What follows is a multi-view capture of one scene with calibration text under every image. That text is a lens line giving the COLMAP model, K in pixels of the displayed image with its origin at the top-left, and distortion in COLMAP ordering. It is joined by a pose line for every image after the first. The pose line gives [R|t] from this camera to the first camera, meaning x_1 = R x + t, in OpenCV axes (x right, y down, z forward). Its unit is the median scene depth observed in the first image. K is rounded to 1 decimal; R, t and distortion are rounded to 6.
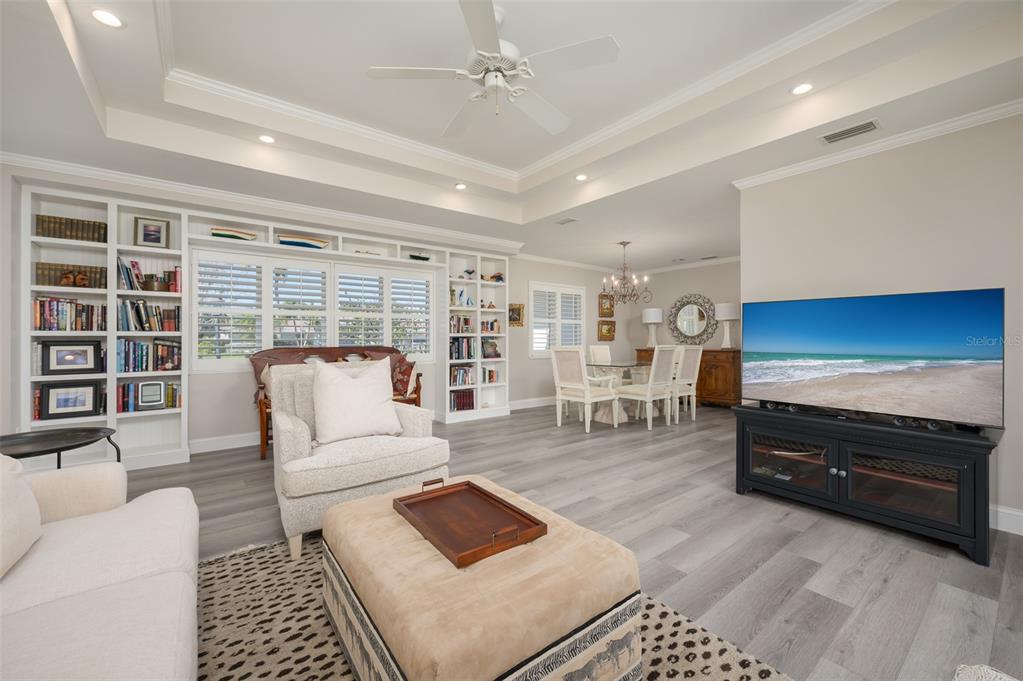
lens RADIAL K [[414.5, 0, 511.5], [0, 414.5, 340.5], [0, 0, 1]] dist [0.000184, -0.000031]
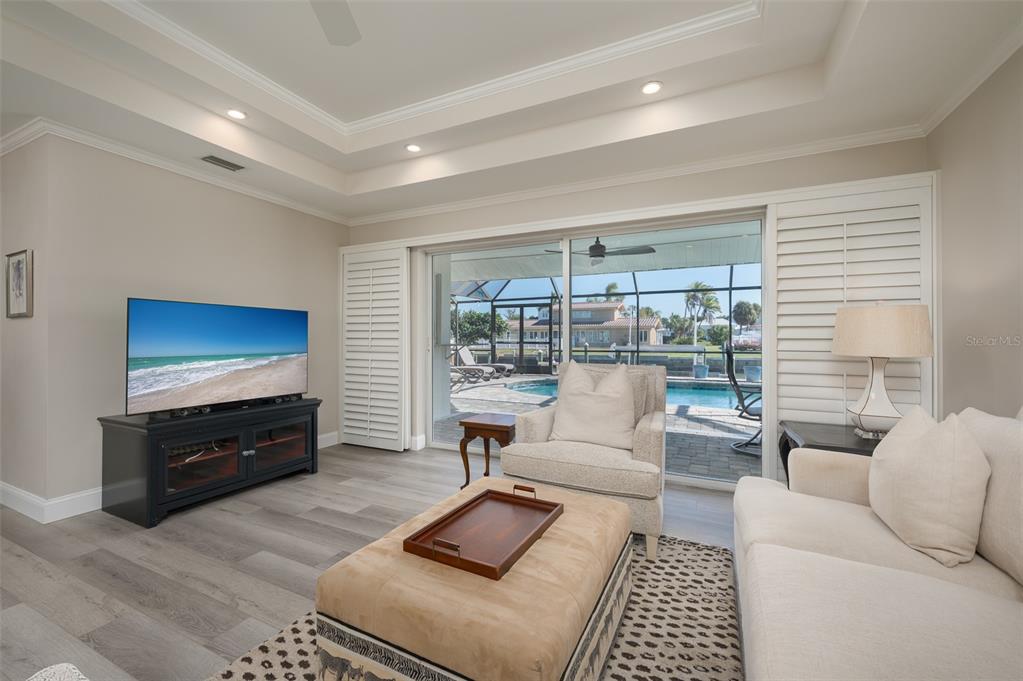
lens RADIAL K [[414.5, 0, 511.5], [0, 414.5, 340.5], [0, 0, 1]] dist [0.000184, -0.000031]
pose [[-0.451879, -0.000387, 0.892079, -2.844196], [0.008042, 0.999958, 0.004507, -0.023940], [-0.892043, 0.009211, -0.451857, 3.966312]]
